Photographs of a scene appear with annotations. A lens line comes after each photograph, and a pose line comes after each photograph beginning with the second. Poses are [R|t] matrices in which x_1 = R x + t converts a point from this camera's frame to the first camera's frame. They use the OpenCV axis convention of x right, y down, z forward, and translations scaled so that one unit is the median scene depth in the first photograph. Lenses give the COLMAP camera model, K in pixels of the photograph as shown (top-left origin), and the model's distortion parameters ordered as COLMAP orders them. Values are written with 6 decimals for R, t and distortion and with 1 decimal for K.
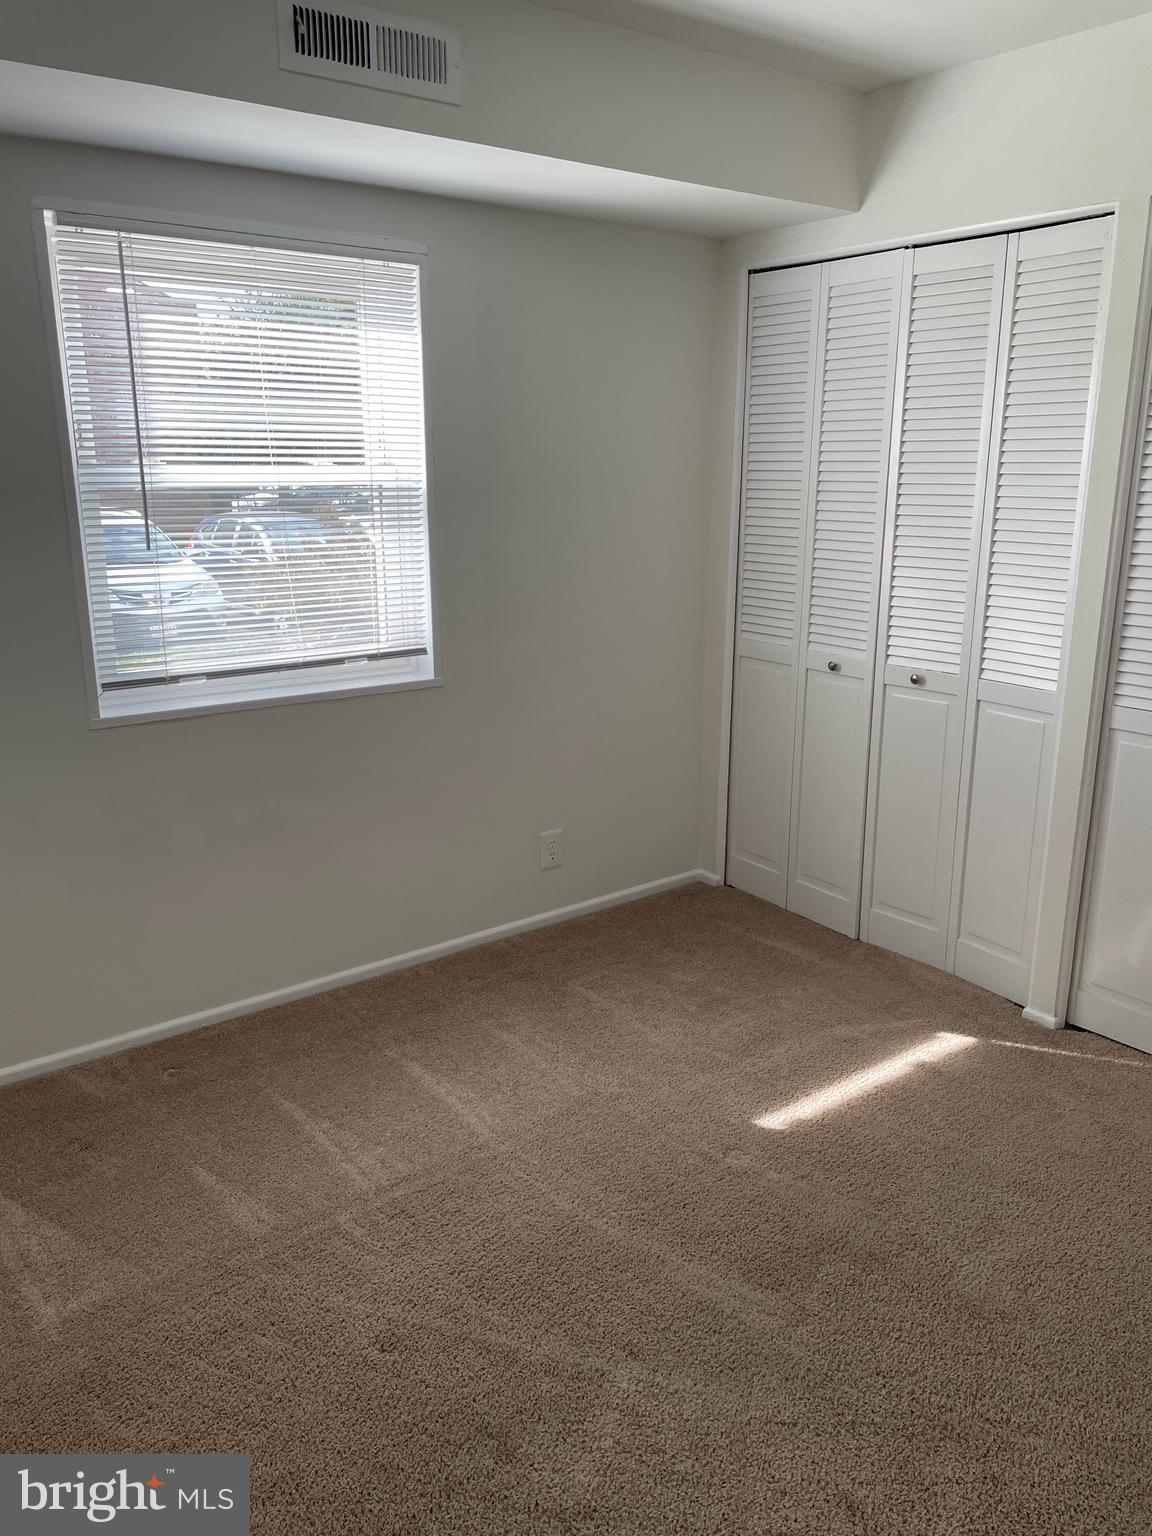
lens RADIAL K [[1164.1, 0, 581.9], [0, 1164.1, 764.6], [0, 0, 1]] dist [0.095298, -0.122949]
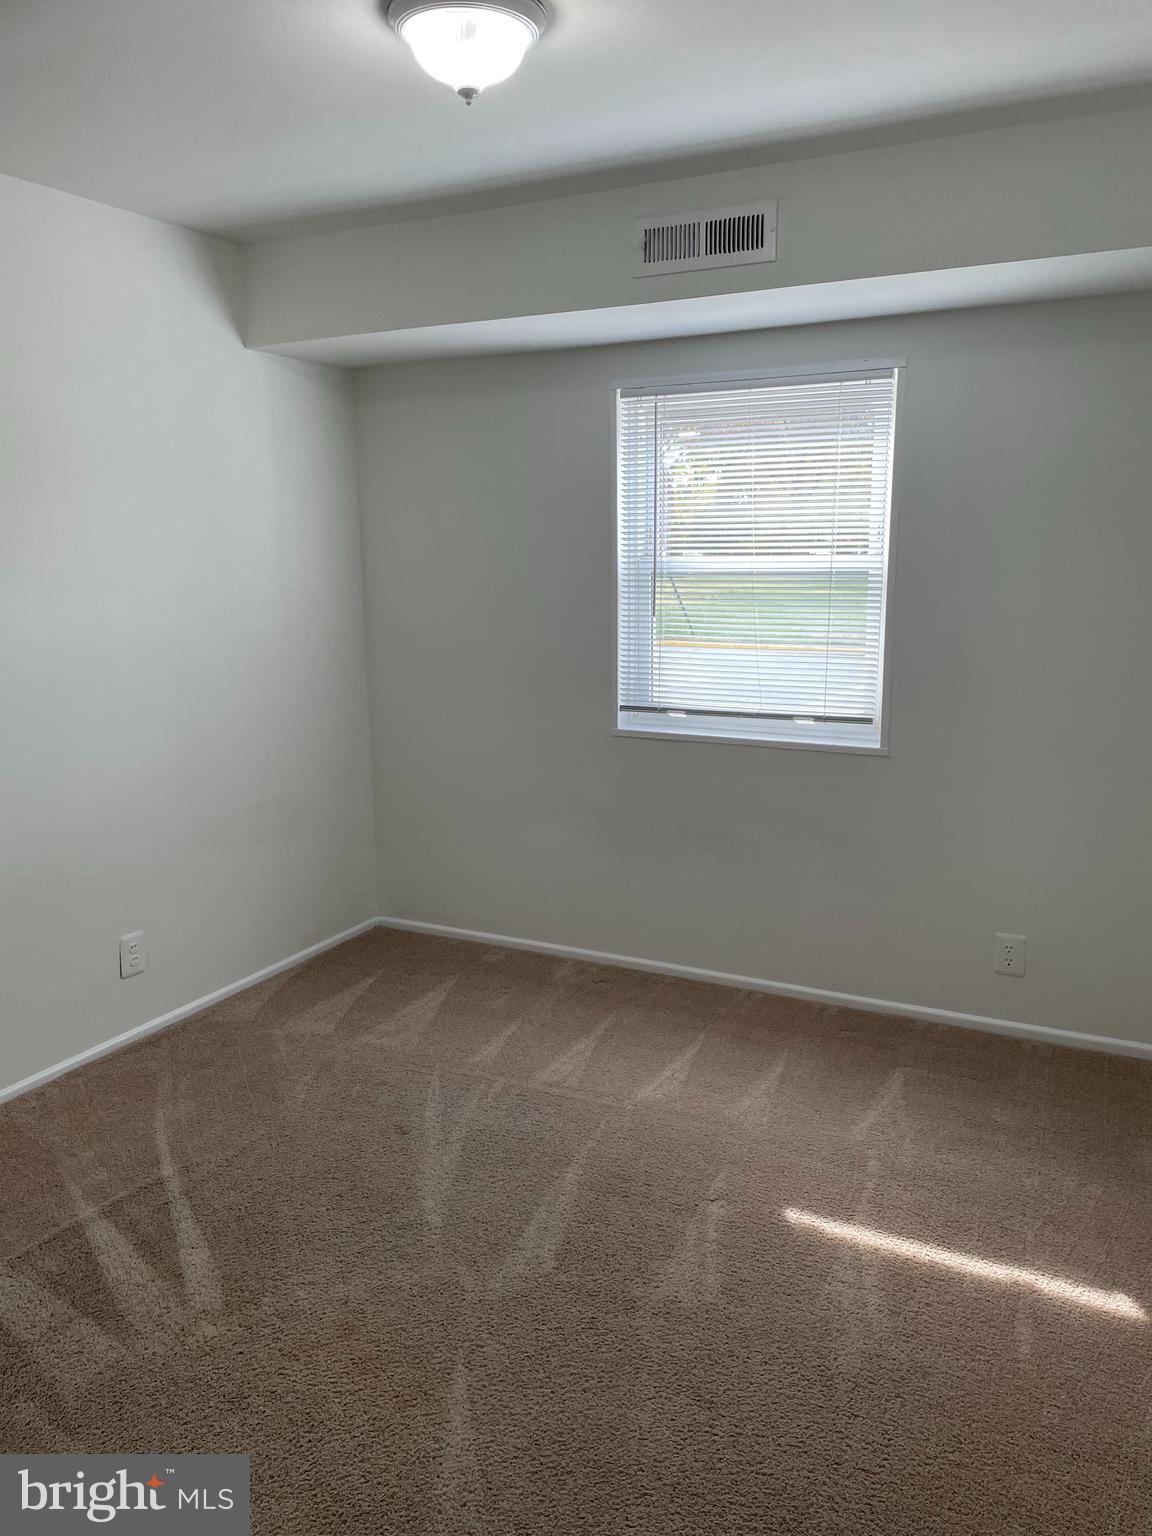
lens RADIAL K [[1164.1, 0, 581.9], [0, 1164.1, 764.6], [0, 0, 1]] dist [0.095298, -0.122949]
pose [[0.434443, 0.163752, -0.885689, 0.763848], [-0.223524, 0.972174, 0.070101, -0.078325], [0.872523, 0.167518, 0.458957, 0.283980]]
